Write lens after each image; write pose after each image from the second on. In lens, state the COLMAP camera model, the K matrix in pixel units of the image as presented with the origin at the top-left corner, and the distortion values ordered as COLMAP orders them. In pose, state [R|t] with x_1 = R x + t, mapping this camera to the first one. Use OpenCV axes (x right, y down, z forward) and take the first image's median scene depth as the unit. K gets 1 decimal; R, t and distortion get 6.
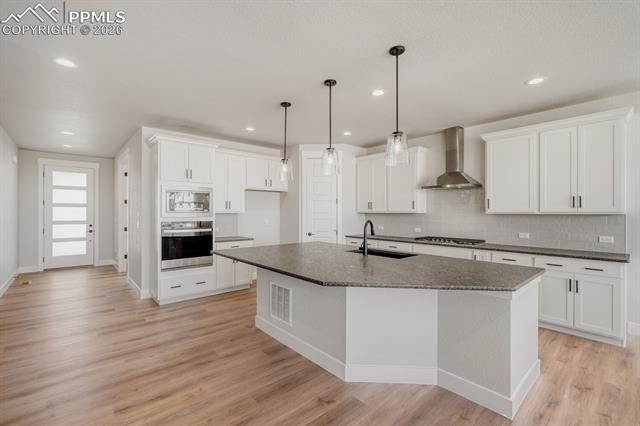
lens RADIAL K [[281.0, 0, 320.0], [0, 281.0, 213.0], [0, 0, 1]] dist [-0.001609, -0.000449]
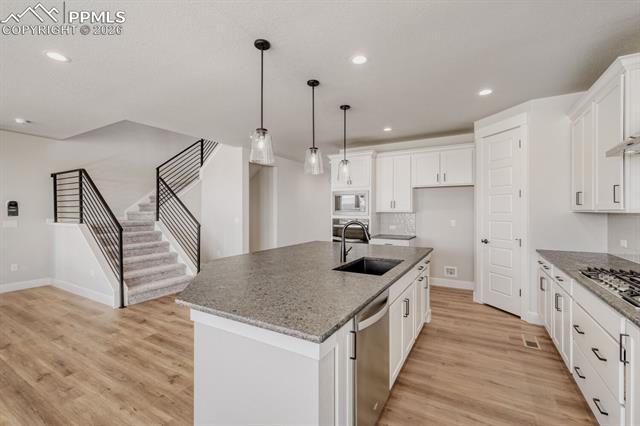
lens RADIAL K [[281.0, 0, 320.0], [0, 281.0, 213.0], [0, 0, 1]] dist [-0.001609, -0.000449]
pose [[0.307560, 0.006164, -0.951509, 0.556492], [-0.000241, 0.999979, 0.006400, -0.002519], [0.951529, -0.001739, 0.307555, 0.399664]]
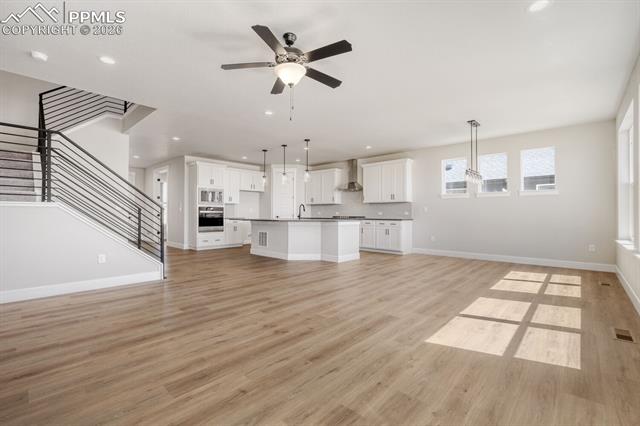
lens RADIAL K [[281.0, 0, 320.0], [0, 281.0, 213.0], [0, 0, 1]] dist [-0.001609, -0.000449]
pose [[0.995467, 0.001636, 0.095098, 0.060926], [-0.001174, 0.999987, -0.004914, 0.063993], [-0.095105, 0.004780, 0.995456, -0.763435]]
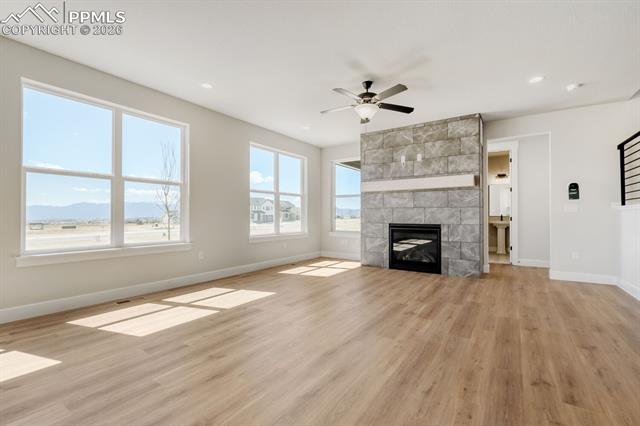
lens RADIAL K [[291.0, 0, 314.9], [0, 291.0, 212.5], [0, 0, 1]] dist [-0.000870, -0.000490]
pose [[-0.971110, -0.002612, -0.238619, 0.342544], [-0.001256, 0.999982, -0.005834, 0.059780], [0.238630, -0.005366, -0.971096, 0.390598]]
